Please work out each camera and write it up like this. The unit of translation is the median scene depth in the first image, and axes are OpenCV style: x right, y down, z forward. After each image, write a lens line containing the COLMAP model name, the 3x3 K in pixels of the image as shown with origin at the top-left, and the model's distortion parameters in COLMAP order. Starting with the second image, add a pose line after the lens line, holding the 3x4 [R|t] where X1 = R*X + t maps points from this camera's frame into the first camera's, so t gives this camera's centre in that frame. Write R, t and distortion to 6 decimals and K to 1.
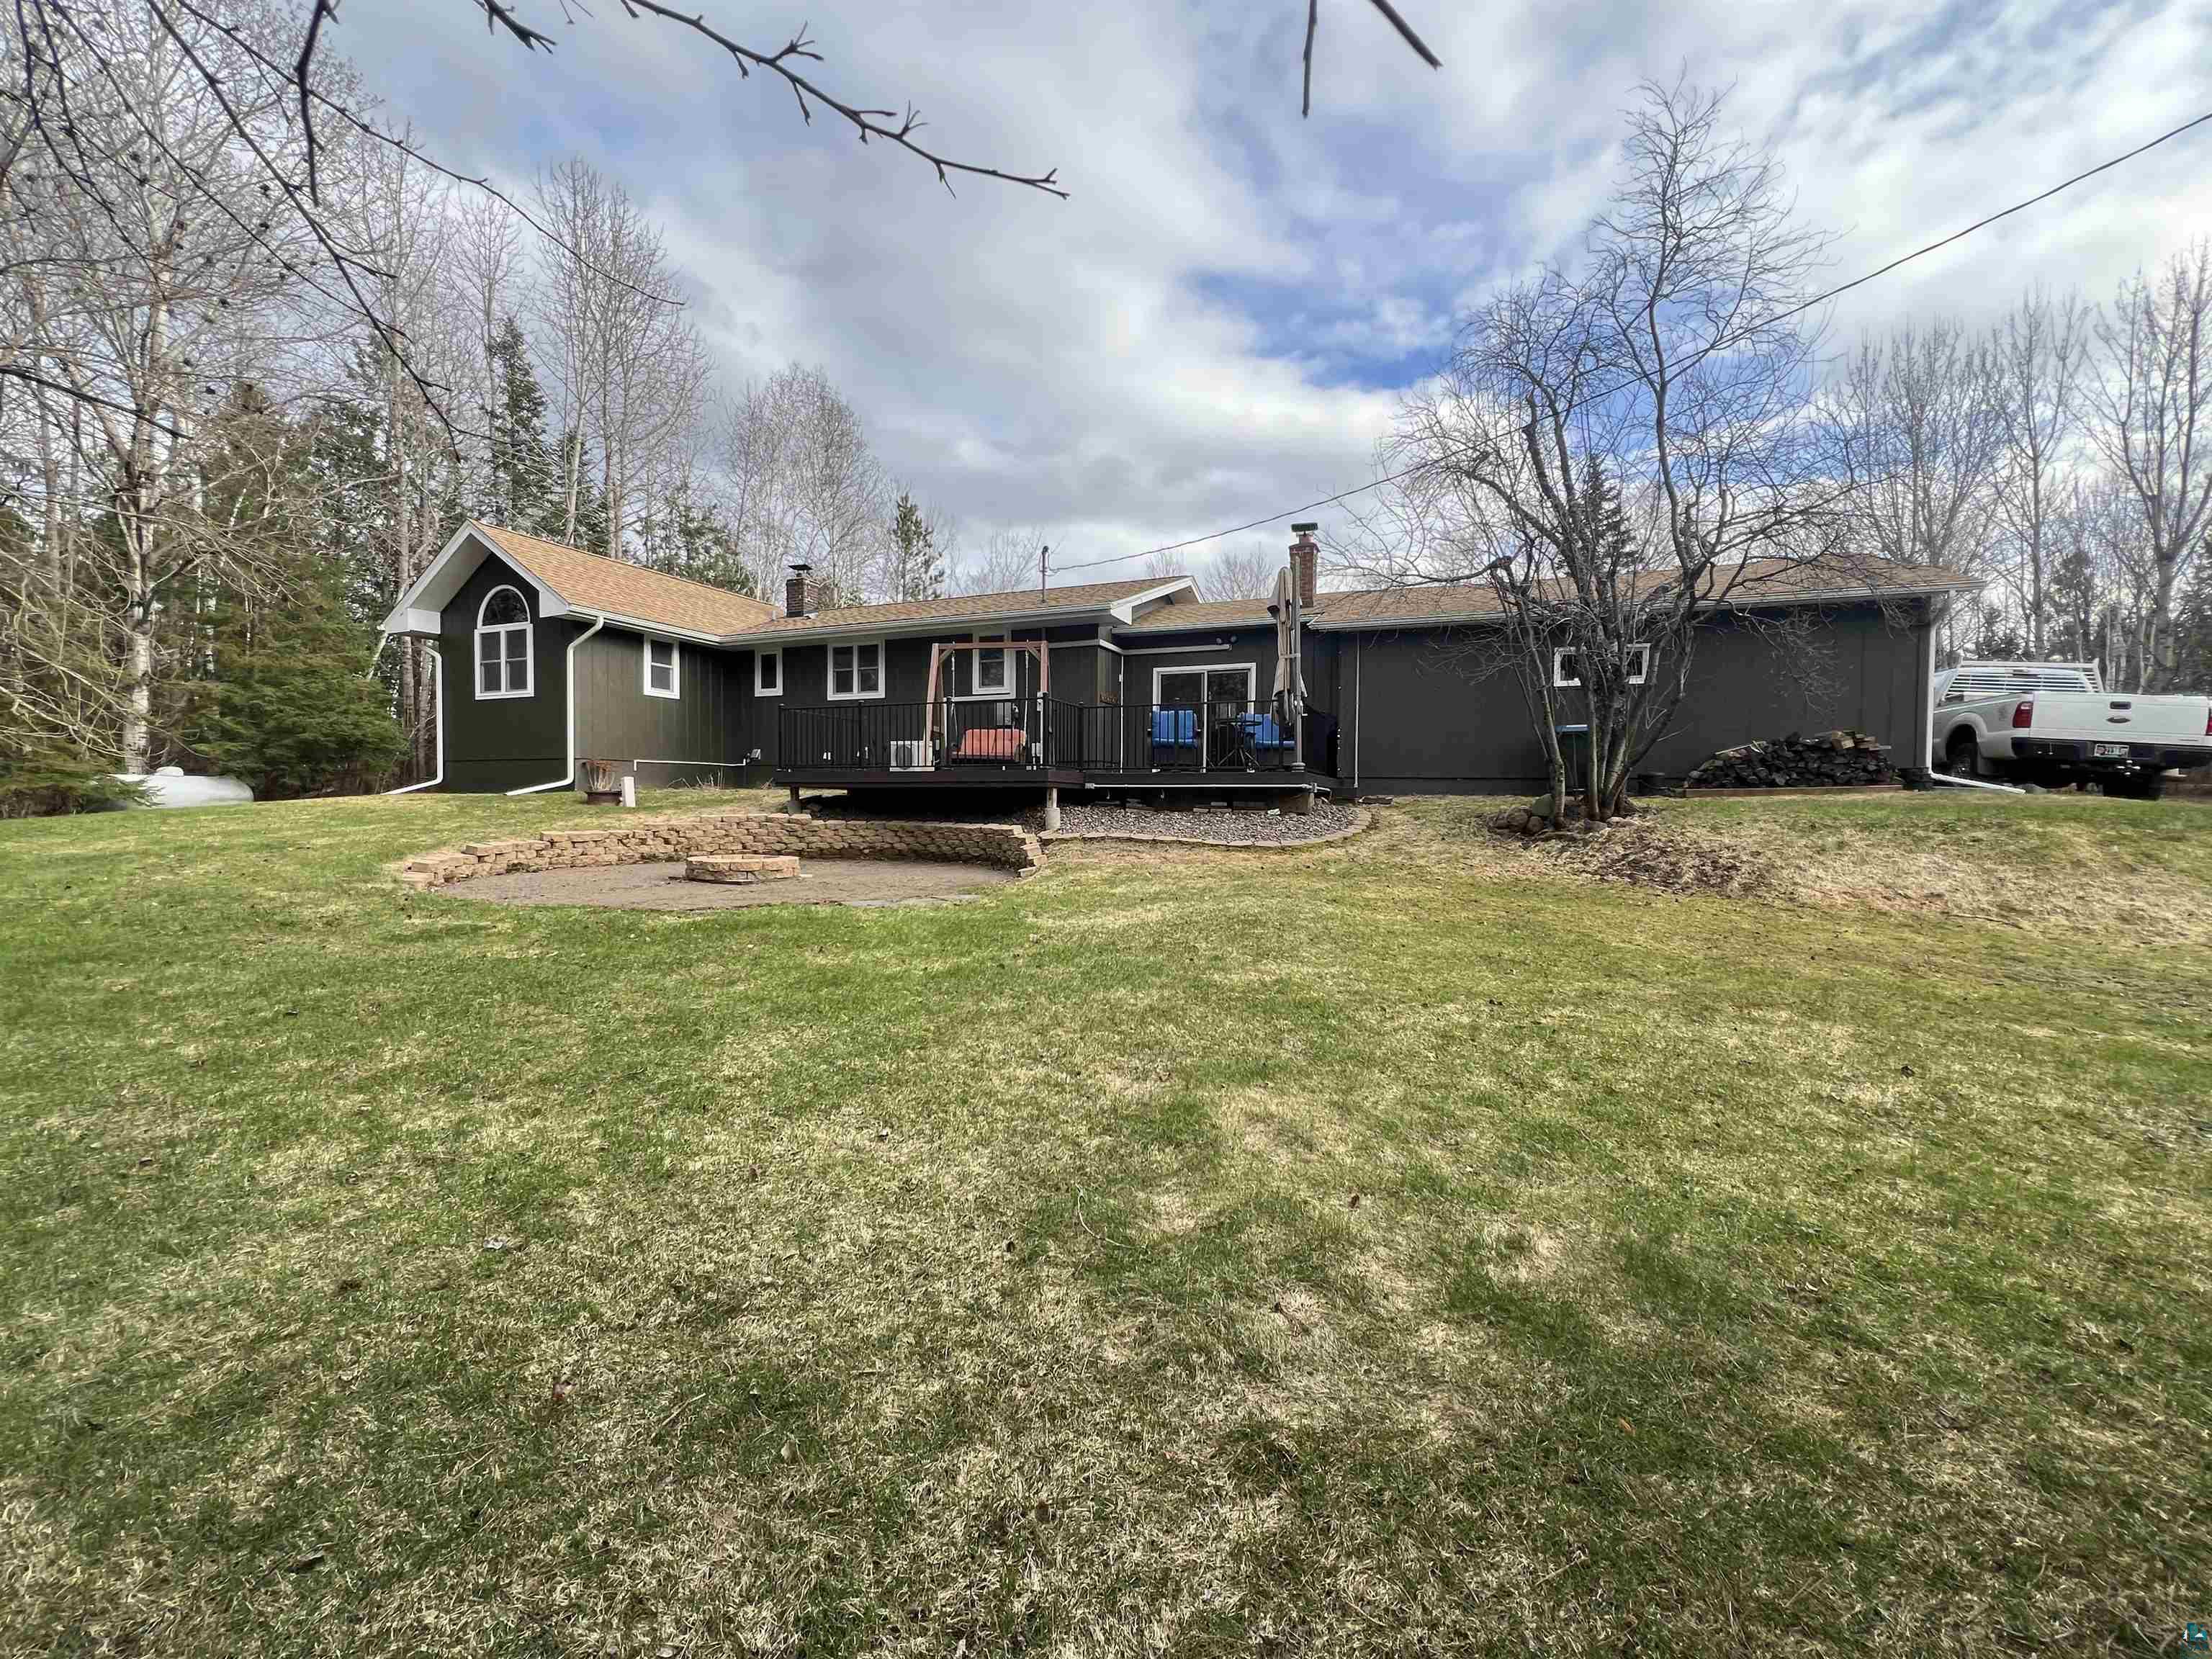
lens RADIAL K [[883.4, 0, 1082.5], [0, 883.4, 832.4], [0, 0, 1]] dist [-0.000775, -0.001148]
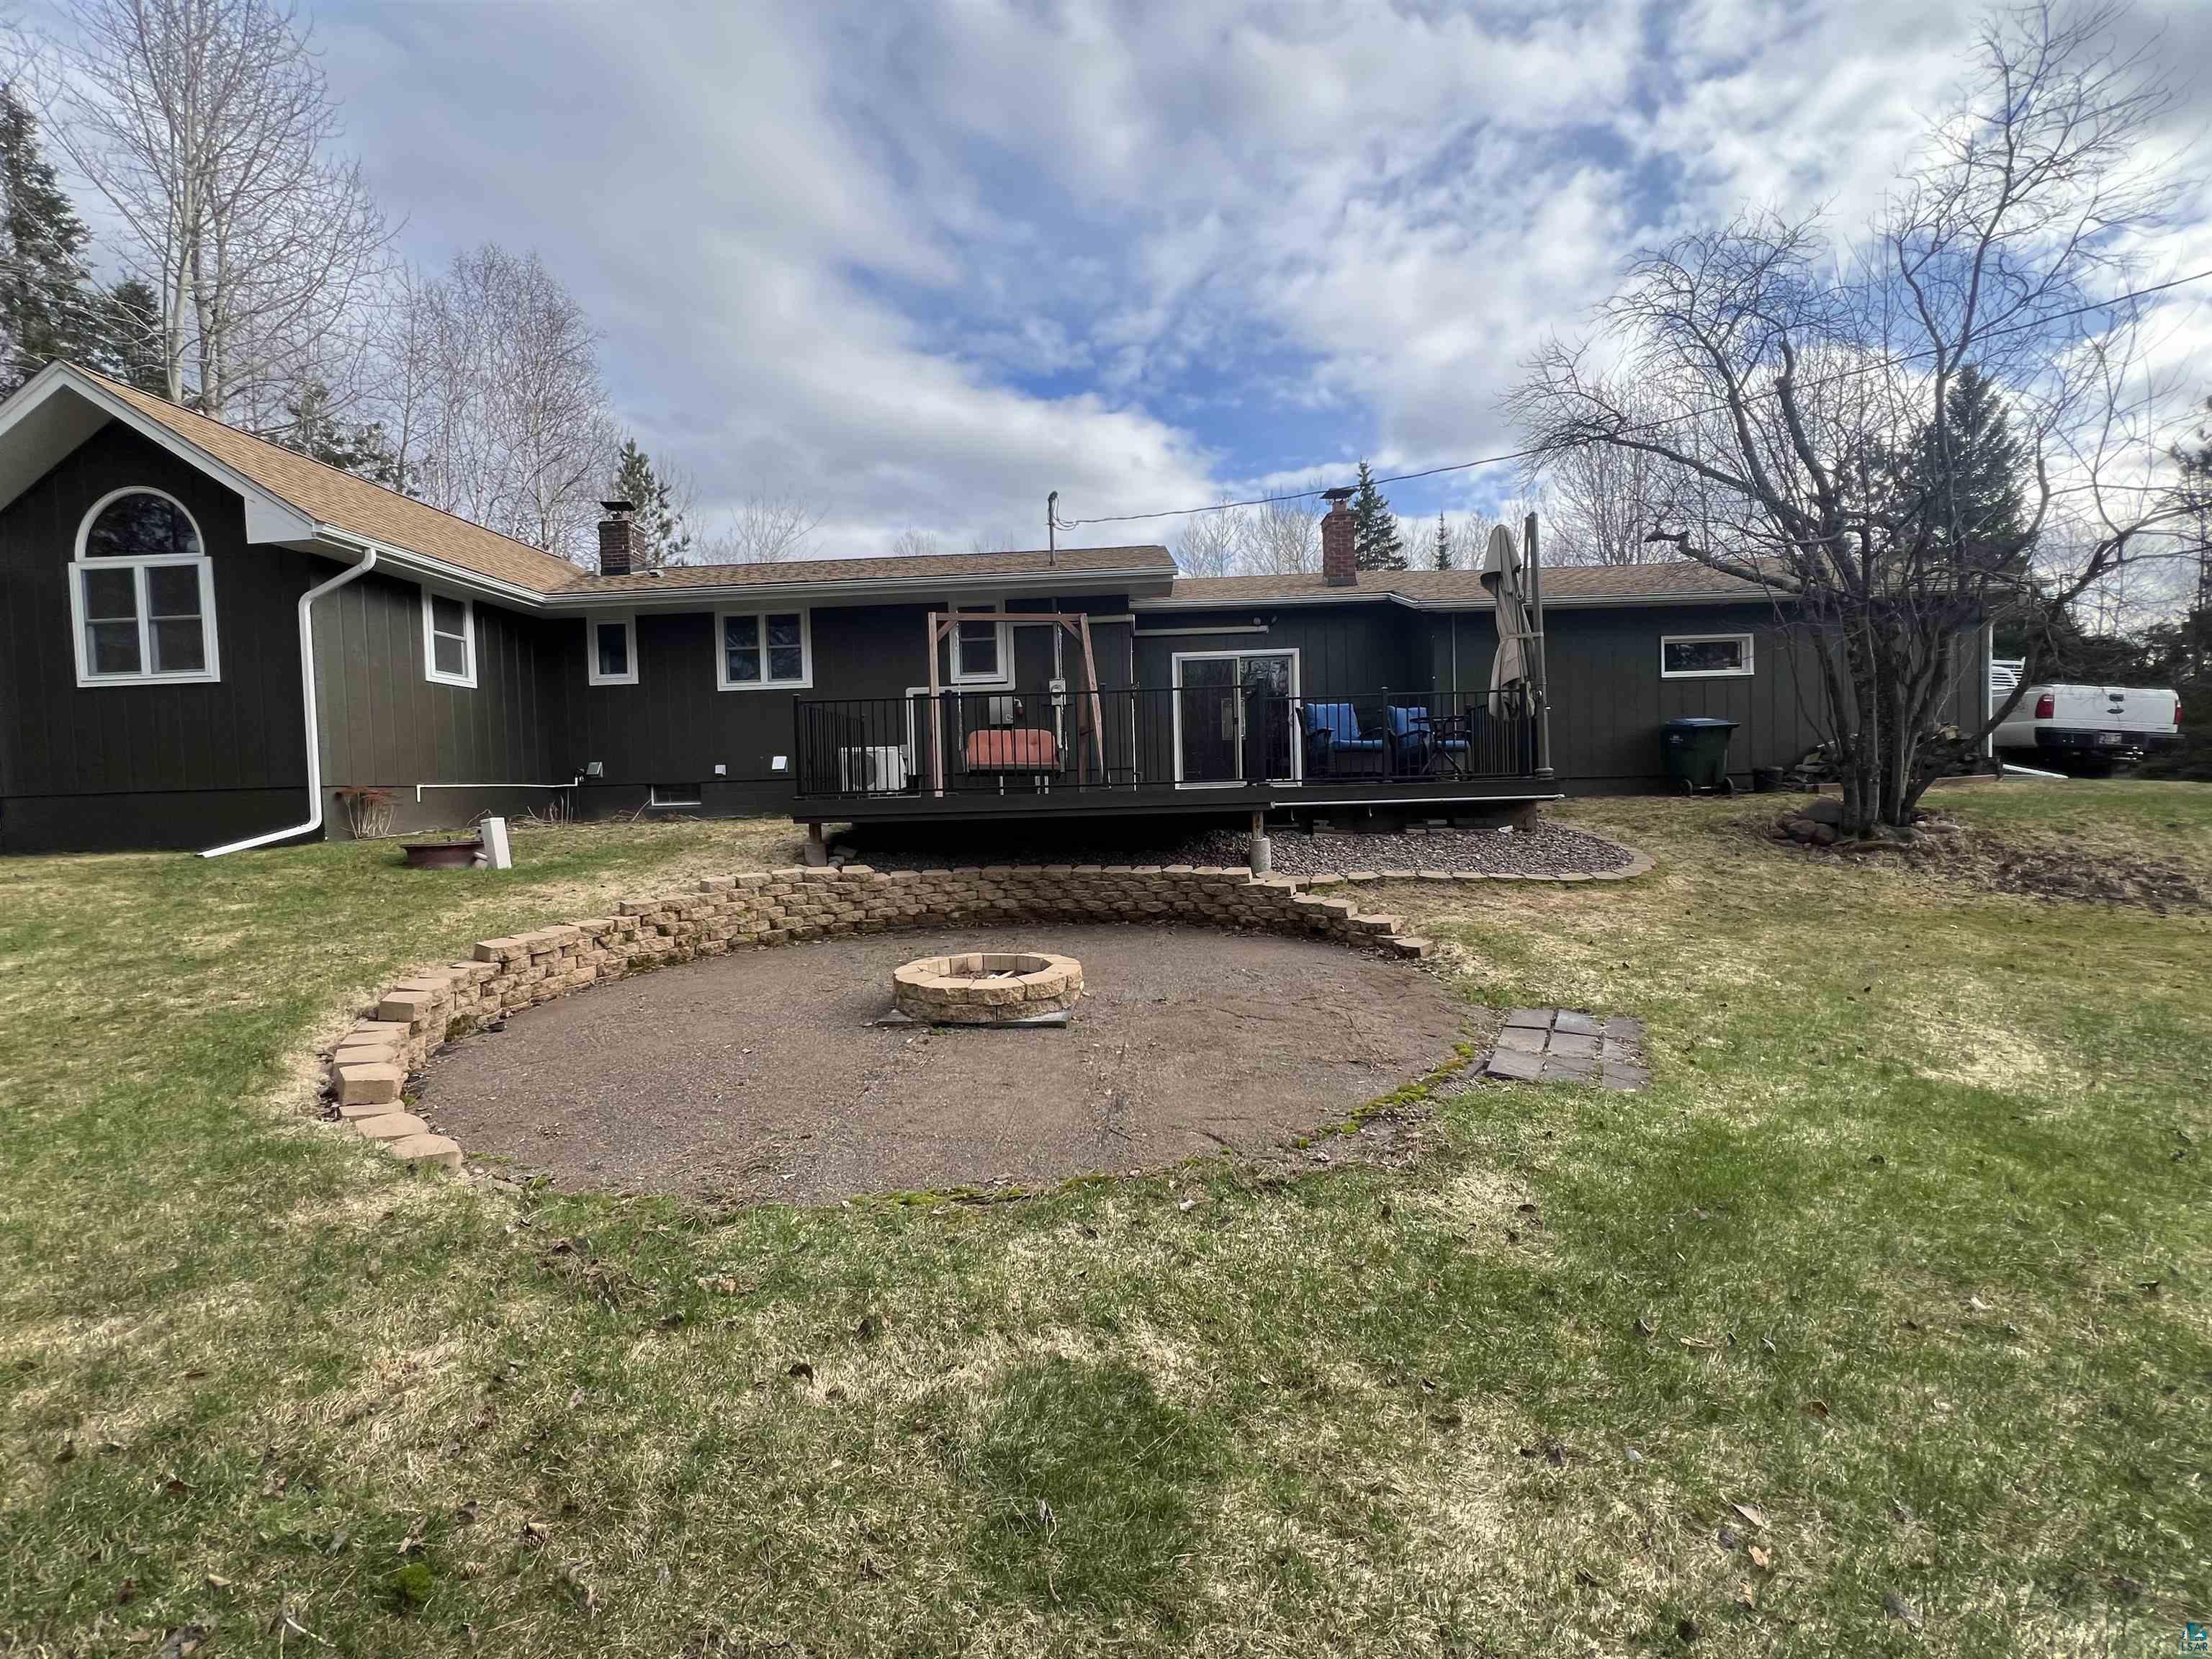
lens RADIAL K [[883.4, 0, 1074.7], [0, 883.4, 826.5], [0, 0, 1]] dist [-0.000775, -0.001148]
pose [[0.938133, -0.048510, 0.342862, -0.297213], [0.049215, 0.998766, 0.006649, -0.035005], [-0.342761, 0.010636, 0.939362, 0.262783]]
